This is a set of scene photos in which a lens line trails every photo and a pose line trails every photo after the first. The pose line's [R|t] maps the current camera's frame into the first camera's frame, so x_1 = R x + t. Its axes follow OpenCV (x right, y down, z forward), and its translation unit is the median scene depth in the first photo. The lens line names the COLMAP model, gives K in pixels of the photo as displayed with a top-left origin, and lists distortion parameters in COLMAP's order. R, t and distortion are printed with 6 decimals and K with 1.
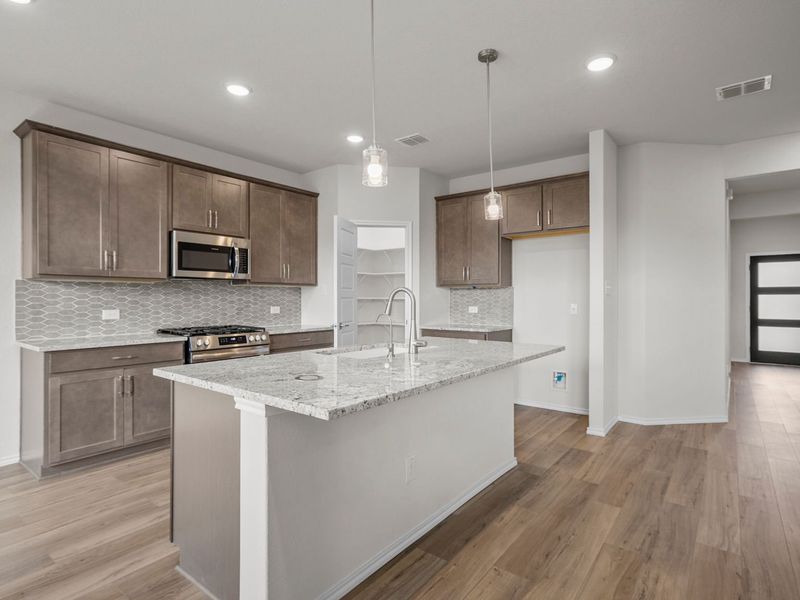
lens RADIAL K [[432.0, 0, 400.0], [0, 432.0, 300.0], [0, 0, 1]] dist [-0.006273, 0.001471]
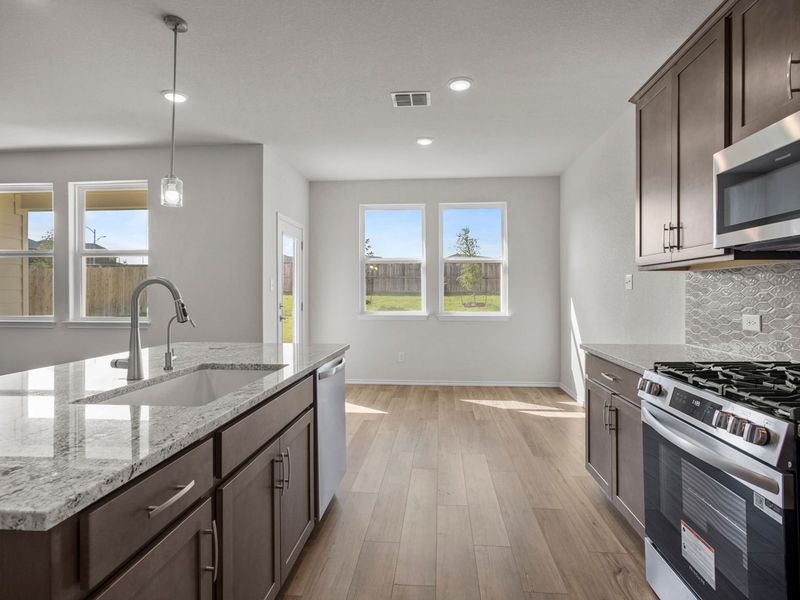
lens RADIAL K [[432.0, 0, 400.0], [0, 432.0, 300.0], [0, 0, 1]] dist [-0.006273, 0.001471]
pose [[-0.840490, 0.005941, -0.541794, 0.043926], [-0.004779, 0.999820, 0.018378, -0.005129], [0.541806, 0.018035, -0.840310, 1.165922]]
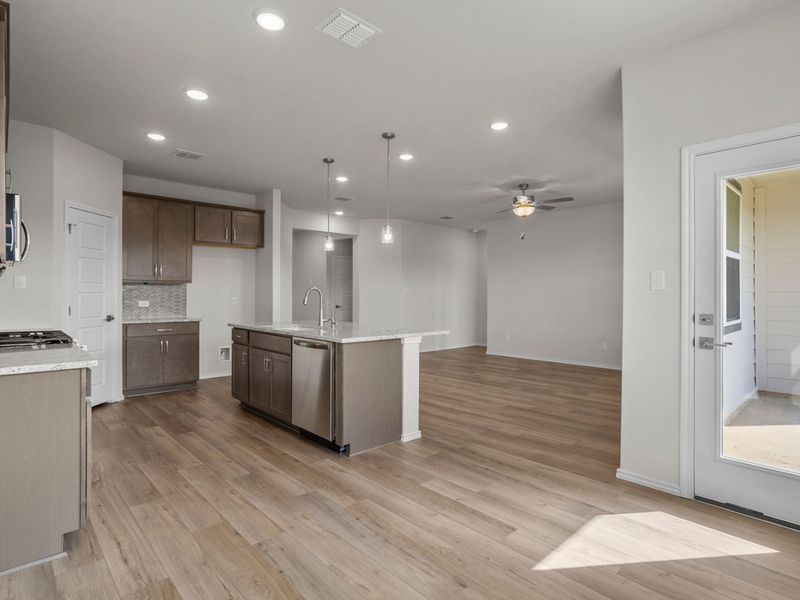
lens RADIAL K [[444.6, 0, 400.0], [0, 444.6, 300.0], [0, 0, 1]] dist [0.022613, 0.000554]
pose [[0.172838, -0.013530, 0.984857, -1.089063], [0.000688, 0.999907, 0.013616, -0.002296], [-0.984950, -0.001676, 0.172831, 0.254823]]
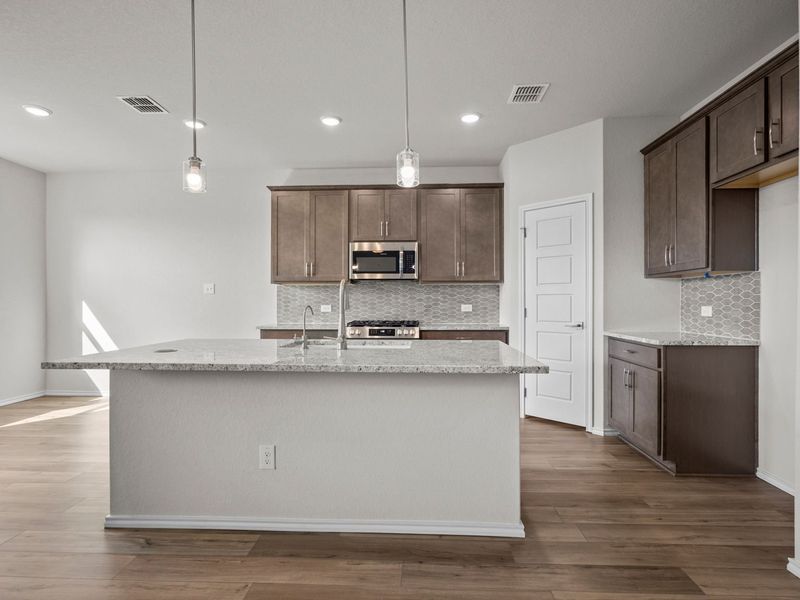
lens RADIAL K [[432.0, 0, 400.0], [0, 432.0, 300.0], [0, 0, 1]] dist [-0.006273, 0.001471]
pose [[0.573078, -0.004831, -0.819487, 0.576963], [-0.001982, 0.999972, -0.007280, 0.015360], [0.819498, 0.005796, 0.573052, 0.372032]]
